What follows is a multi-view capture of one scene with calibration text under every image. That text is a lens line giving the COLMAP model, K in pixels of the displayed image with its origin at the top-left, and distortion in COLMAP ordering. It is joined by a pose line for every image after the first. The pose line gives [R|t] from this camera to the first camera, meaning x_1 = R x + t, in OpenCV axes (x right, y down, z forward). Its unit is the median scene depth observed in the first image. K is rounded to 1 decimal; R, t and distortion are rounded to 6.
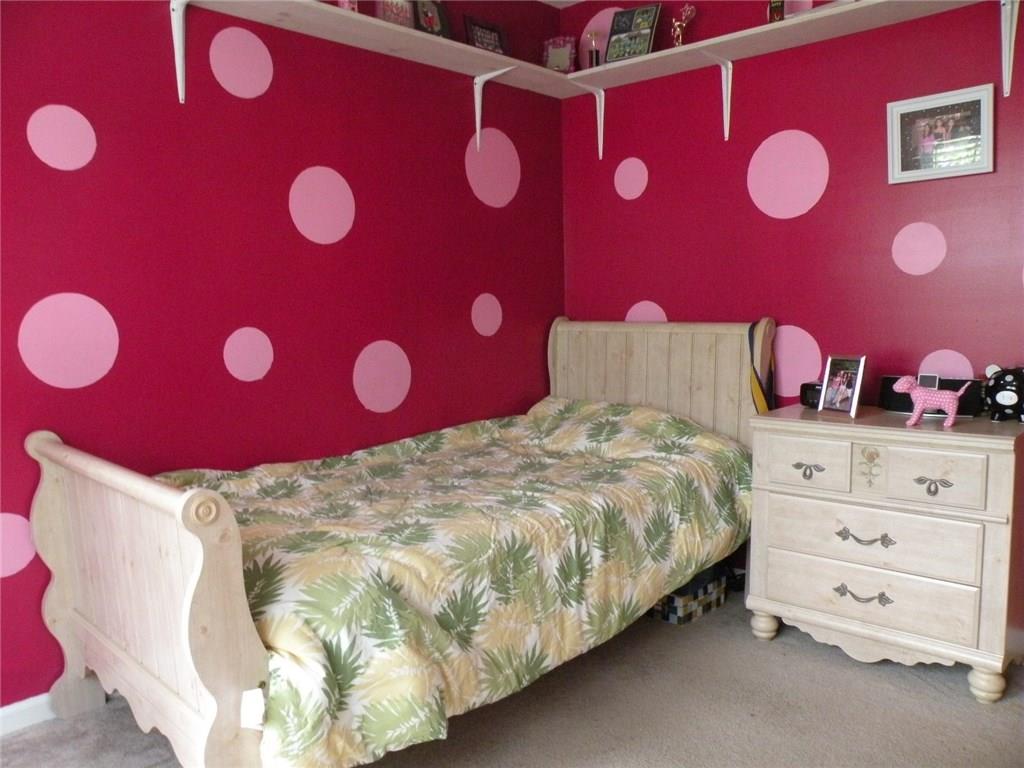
lens RADIAL K [[822.1, 0, 516.8], [0, 822.1, 386.9], [0, 0, 1]] dist [-0.161989, 0.154653]
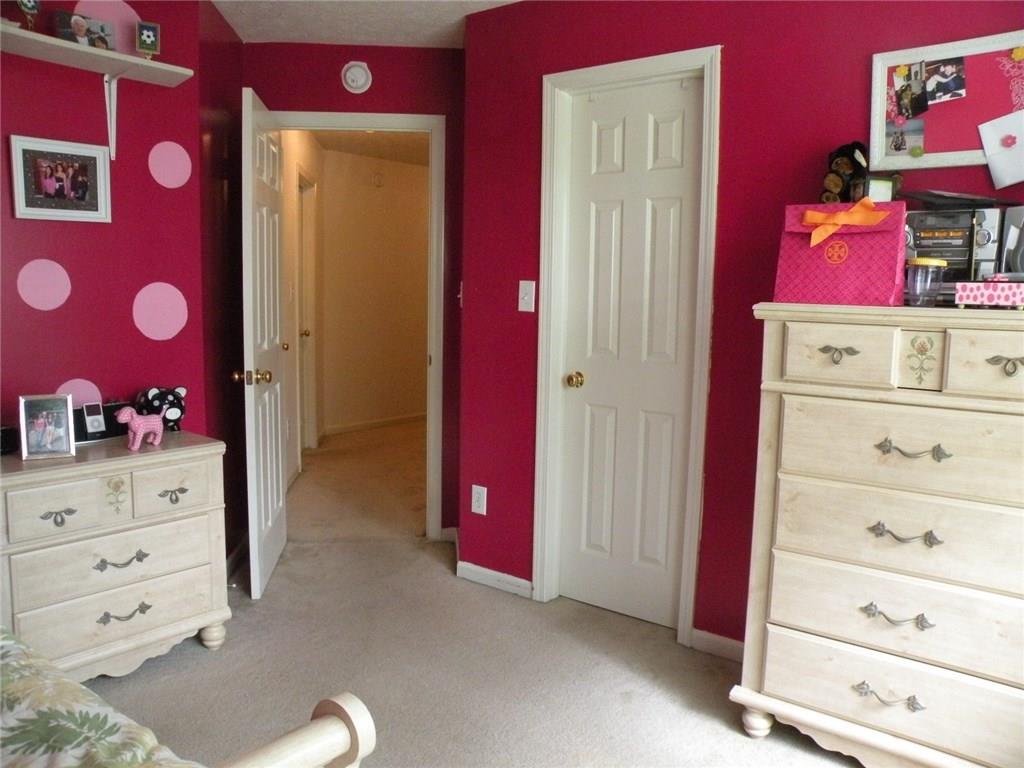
lens RADIAL K [[822.1, 0, 516.8], [0, 822.1, 386.9], [0, 0, 1]] dist [-0.161989, 0.154653]
pose [[-0.082725, -0.102857, 0.991250, -0.618072], [0.077197, 0.991009, 0.109274, -0.114573], [-0.993578, 0.085562, -0.074041, 0.508905]]
